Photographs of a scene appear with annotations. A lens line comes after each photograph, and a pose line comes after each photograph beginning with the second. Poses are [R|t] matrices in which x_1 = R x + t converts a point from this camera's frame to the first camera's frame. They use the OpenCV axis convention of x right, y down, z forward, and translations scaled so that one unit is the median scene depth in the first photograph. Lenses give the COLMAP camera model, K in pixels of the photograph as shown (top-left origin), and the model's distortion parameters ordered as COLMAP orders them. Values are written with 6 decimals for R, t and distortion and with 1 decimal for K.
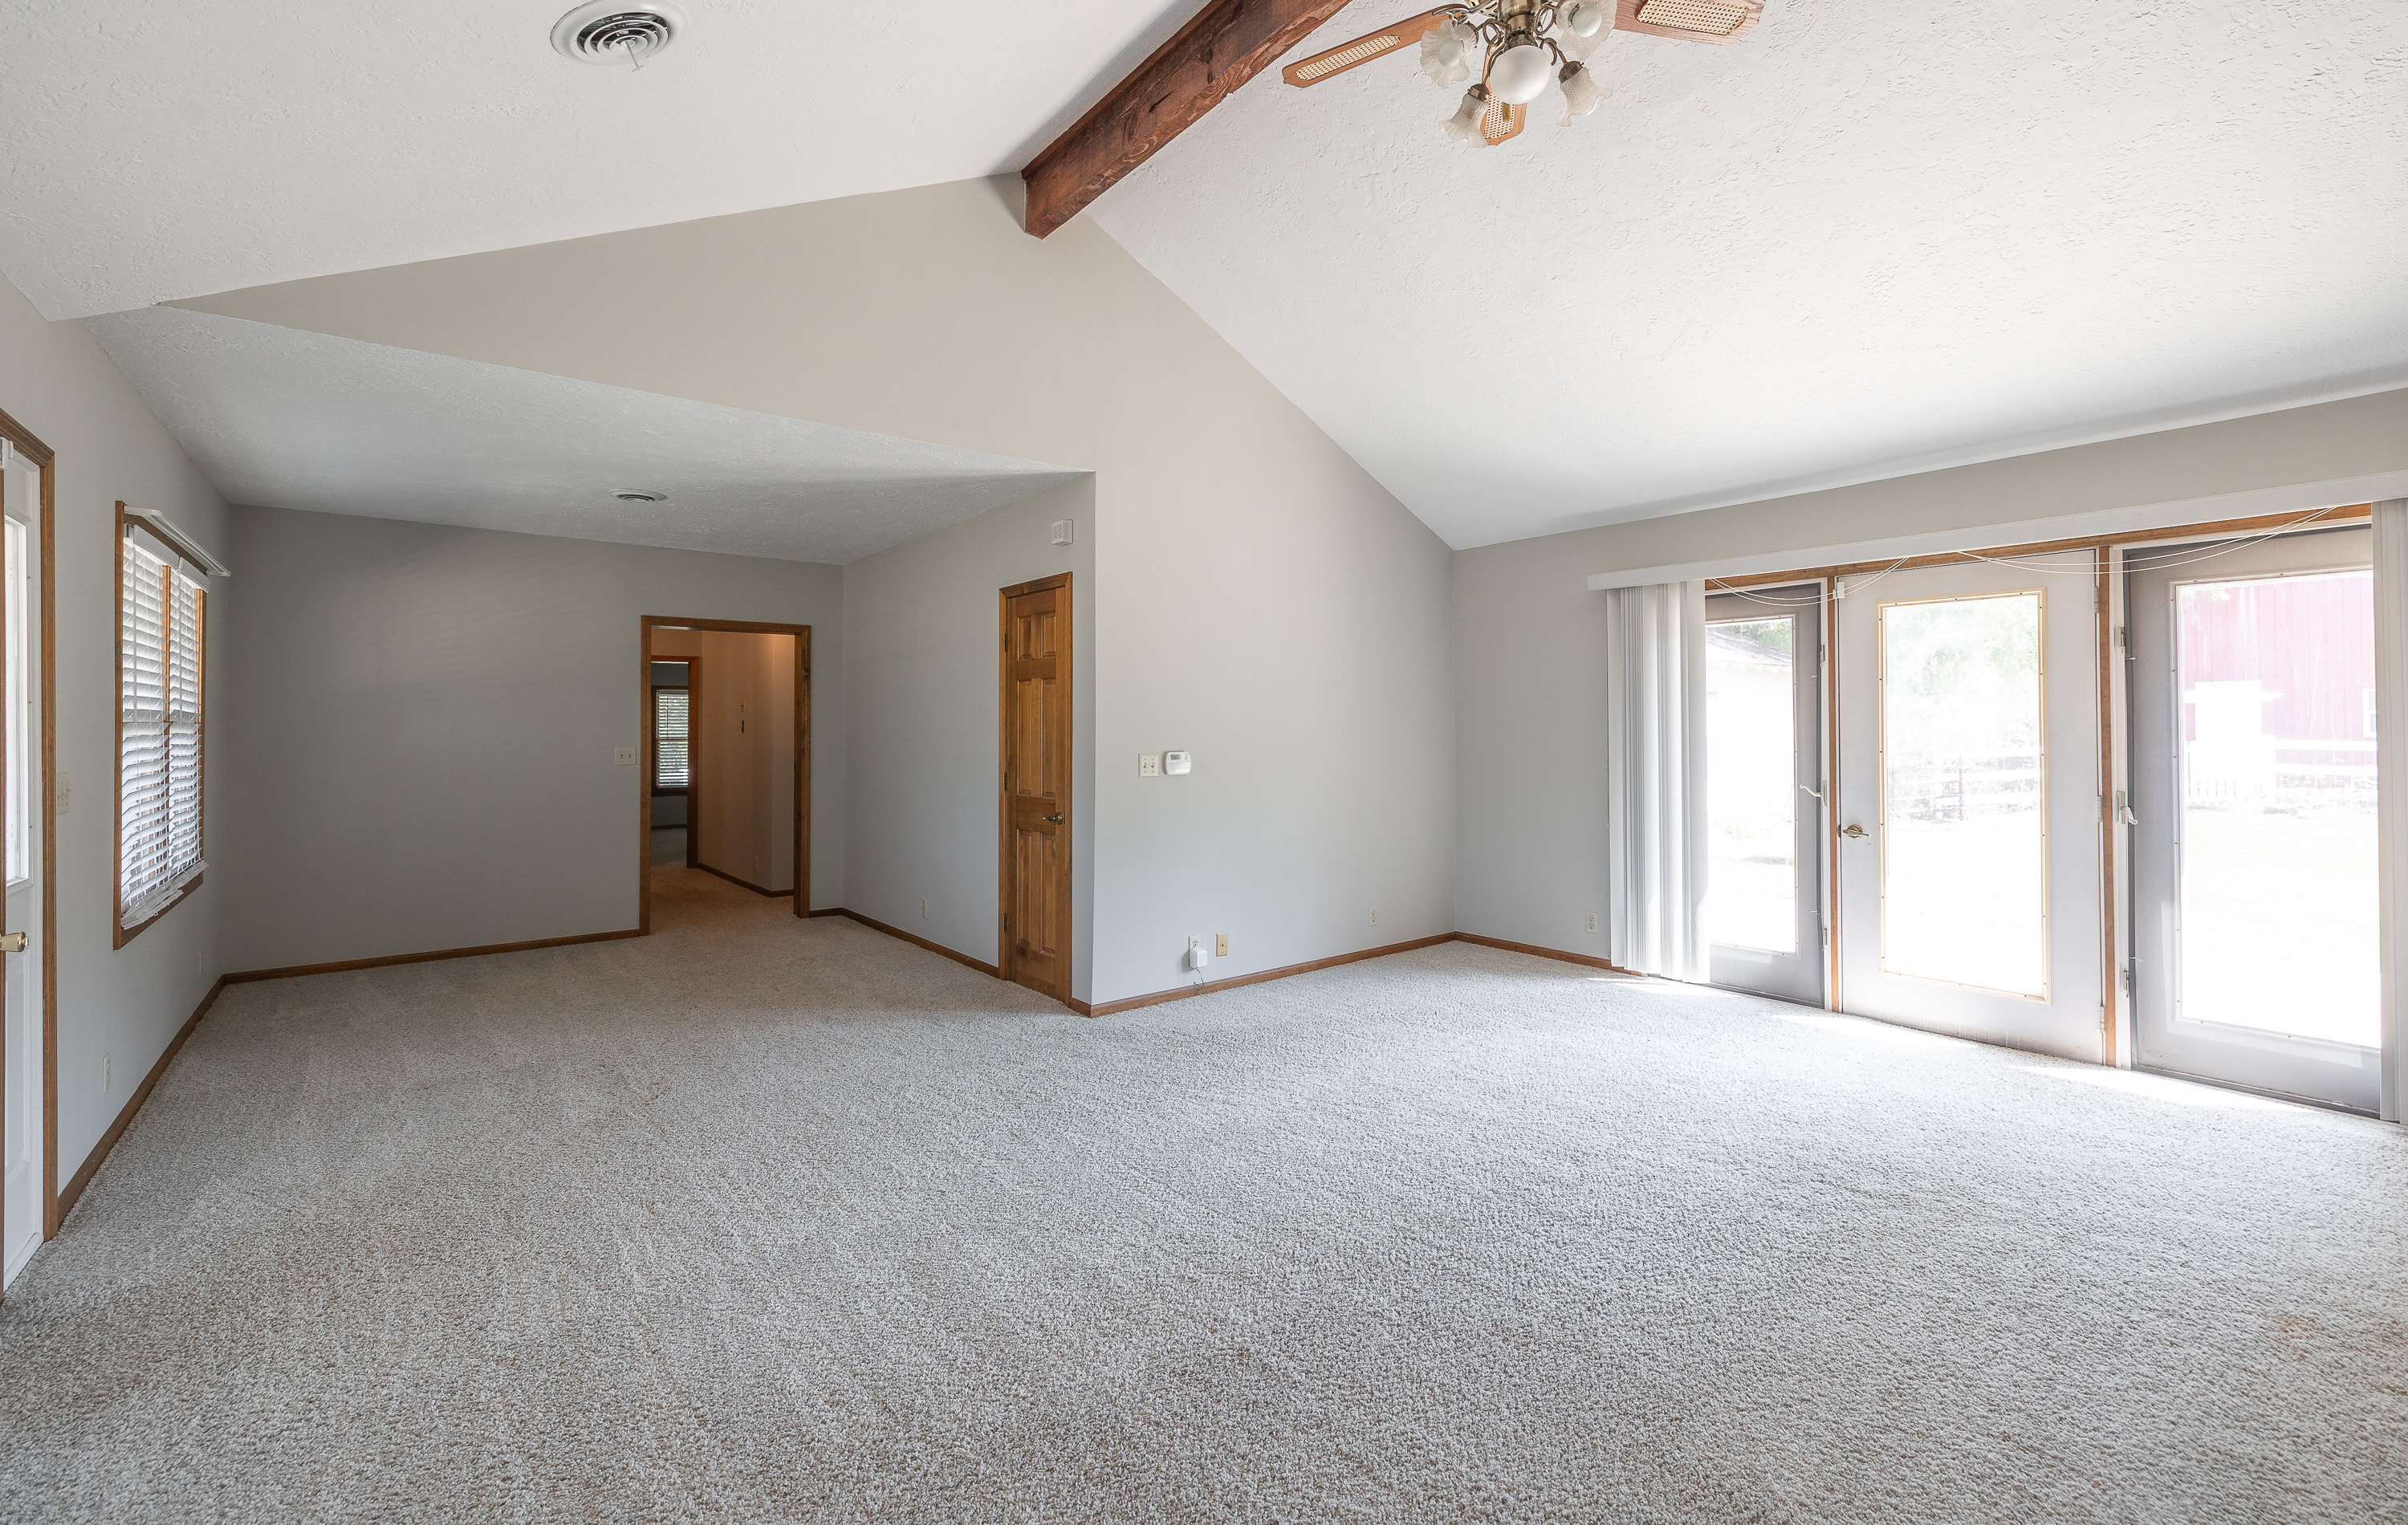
lens RADIAL K [[1017.5, 0, 1191.2], [0, 1017.5, 717.2], [0, 0, 1]] dist [0.003253, -0.000139]
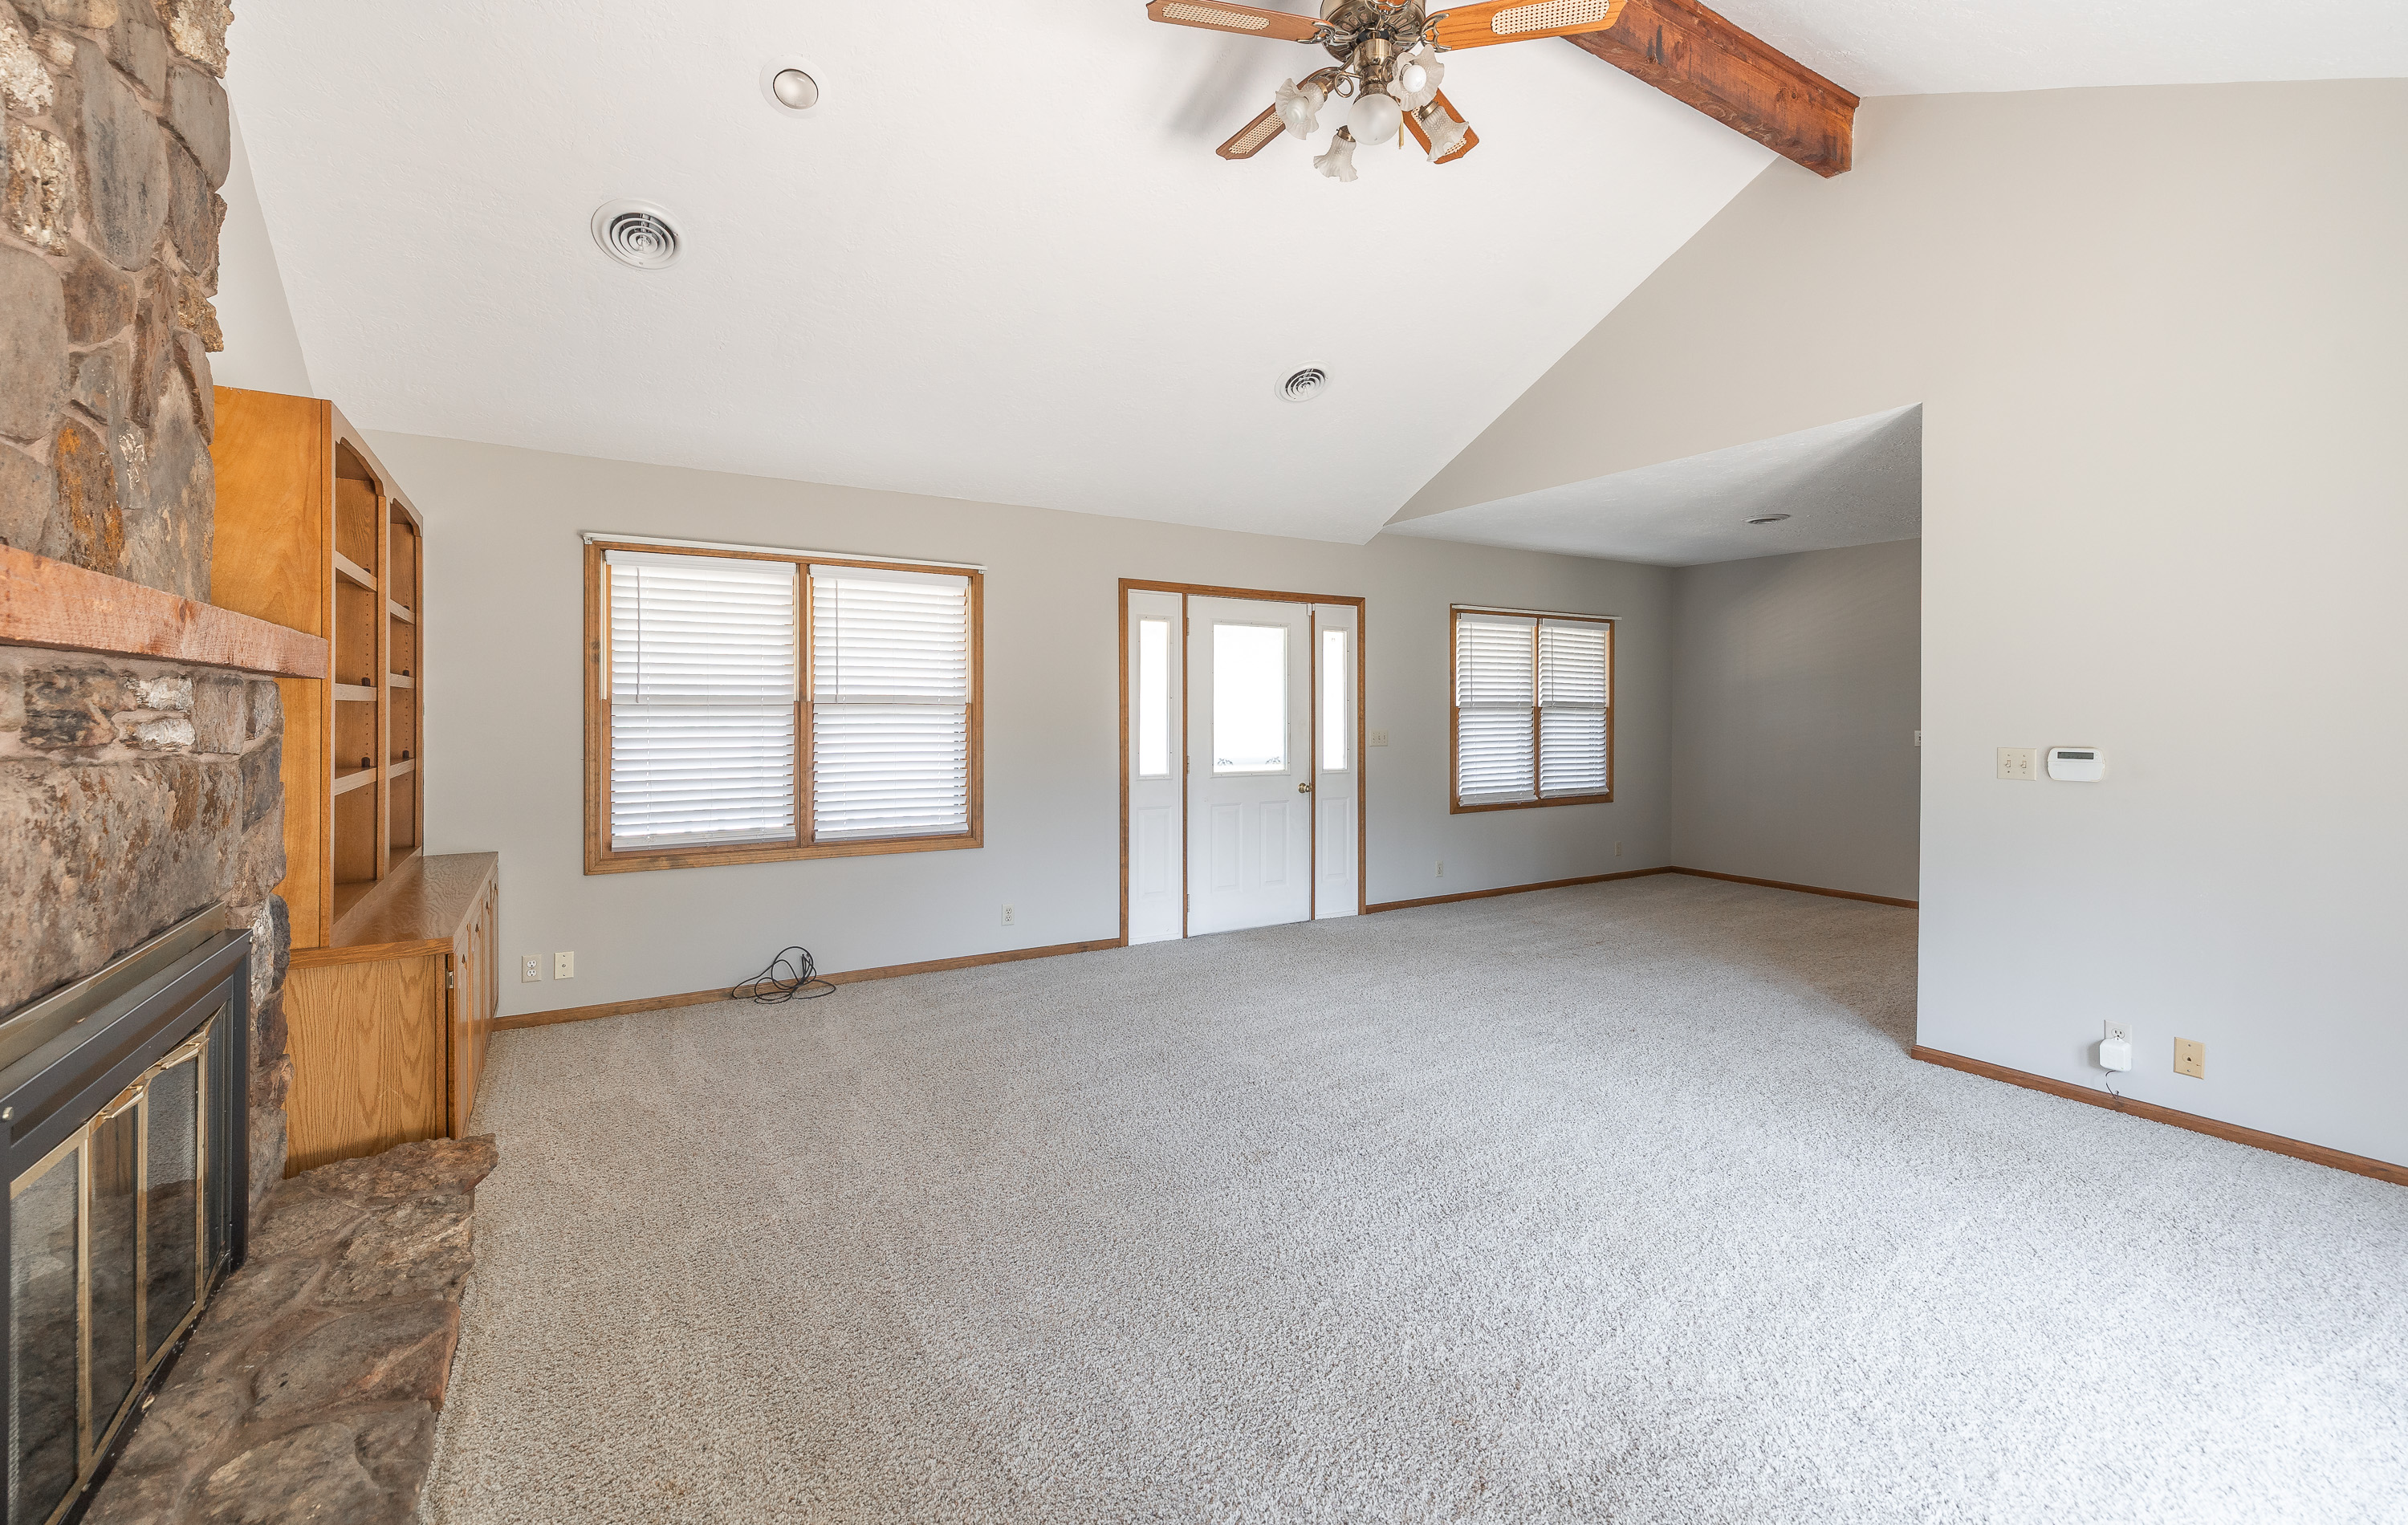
lens RADIAL K [[1017.5, 0, 1192.7], [0, 1017.5, 711.9], [0, 0, 1]] dist [0.003253, -0.000139]
pose [[-0.106333, 0.000087, -0.994331, 0.754573], [0.007974, 0.999968, -0.000765, 0.005723], [0.994299, -0.008010, -0.106330, 0.476147]]
